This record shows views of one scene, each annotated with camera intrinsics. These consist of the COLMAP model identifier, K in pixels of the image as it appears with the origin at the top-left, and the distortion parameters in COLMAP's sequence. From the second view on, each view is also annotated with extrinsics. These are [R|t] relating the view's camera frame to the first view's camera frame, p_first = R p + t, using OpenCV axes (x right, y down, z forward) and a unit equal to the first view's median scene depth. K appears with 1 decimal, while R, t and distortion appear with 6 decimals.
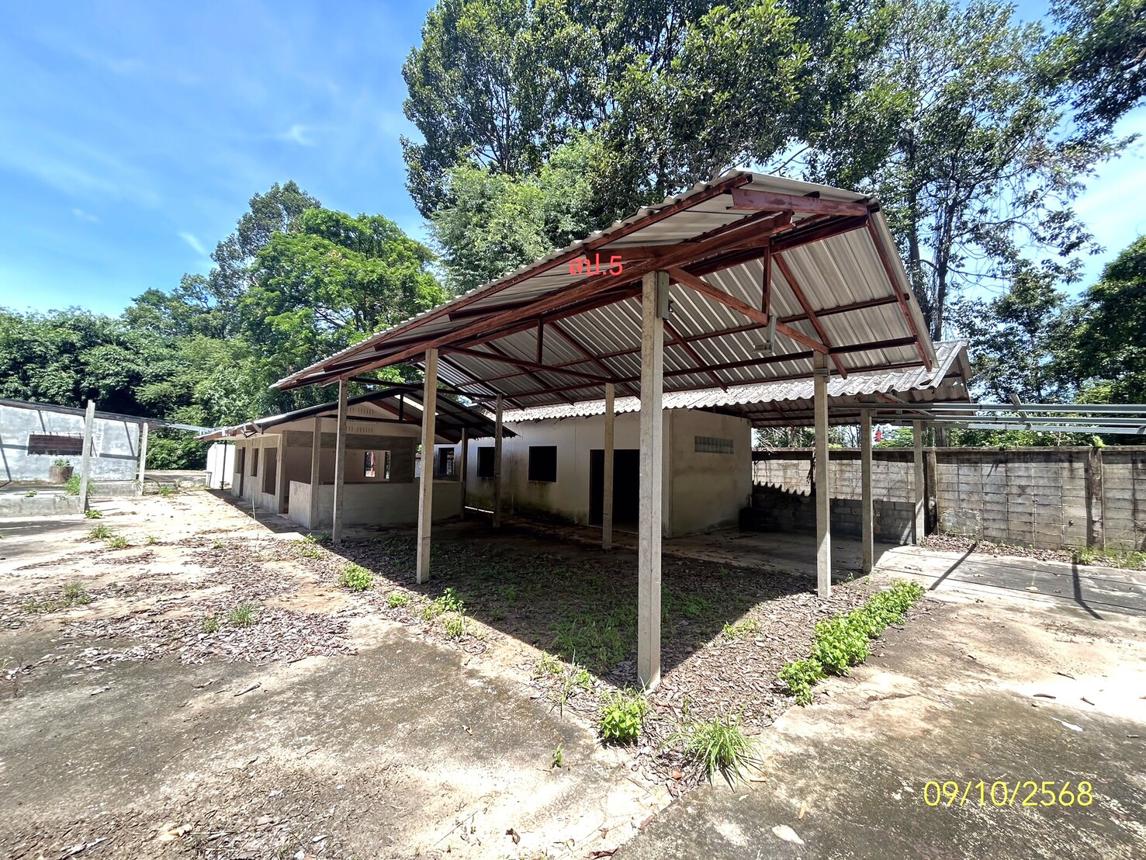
lens RADIAL K [[462.8, 0, 571.2], [0, 462.8, 431.1], [0, 0, 1]] dist [-0.005737, 0.003457]
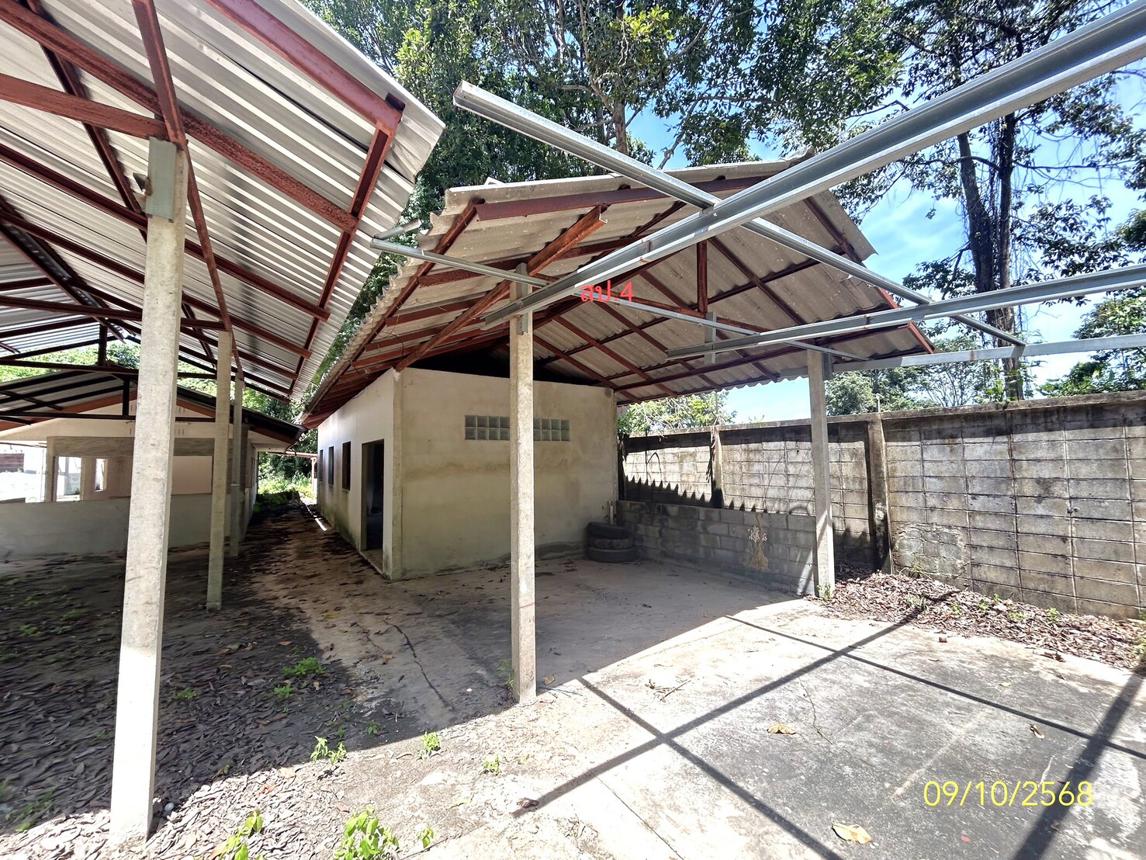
lens RADIAL K [[462.8, 0, 571.2], [0, 462.8, 431.1], [0, 0, 1]] dist [-0.005737, 0.003457]
pose [[0.984211, -0.046337, -0.170826, 0.526815], [0.046398, 0.998916, -0.003639, 0.042763], [0.170809, -0.004344, 0.985295, 0.402178]]
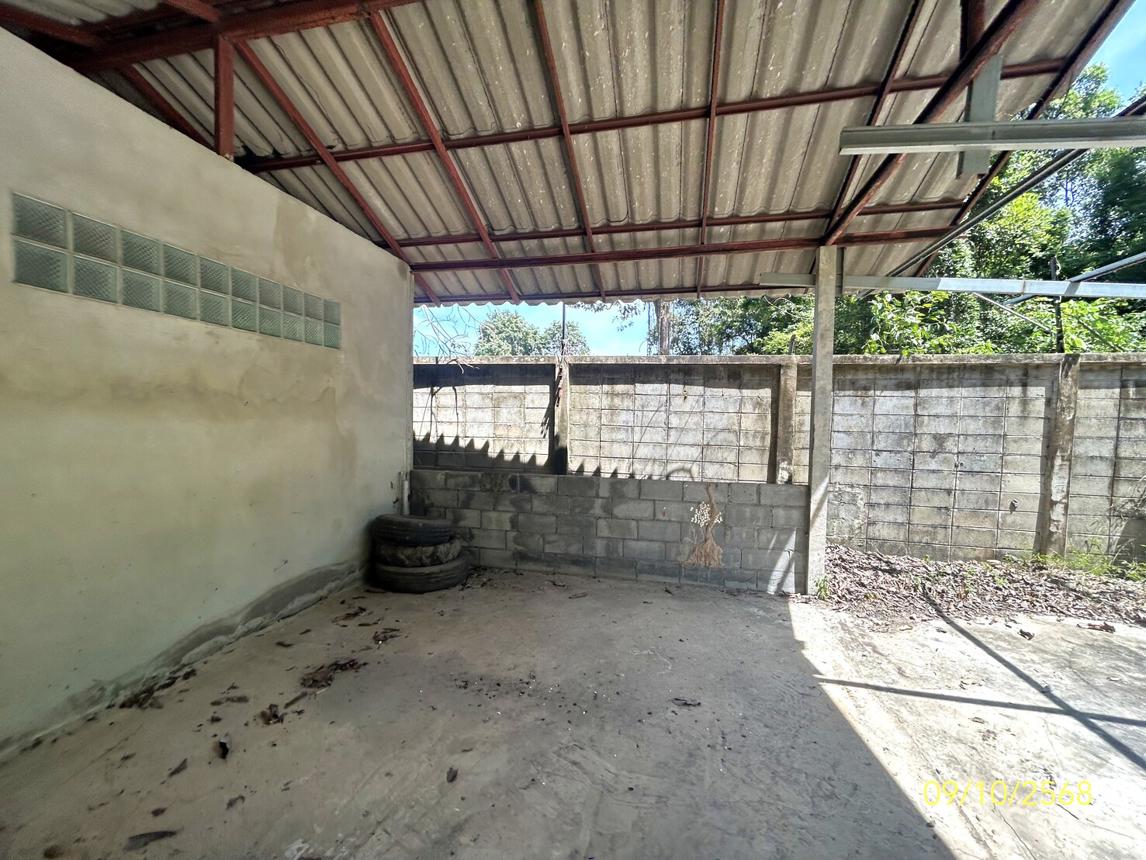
lens RADIAL K [[462.8, 0, 571.2], [0, 462.8, 431.1], [0, 0, 1]] dist [-0.005737, 0.003457]
pose [[0.831408, -0.019647, 0.555315, 0.347217], [-0.040104, 0.994647, 0.095234, 0.076587], [-0.554213, -0.101448, 0.826169, 0.746433]]
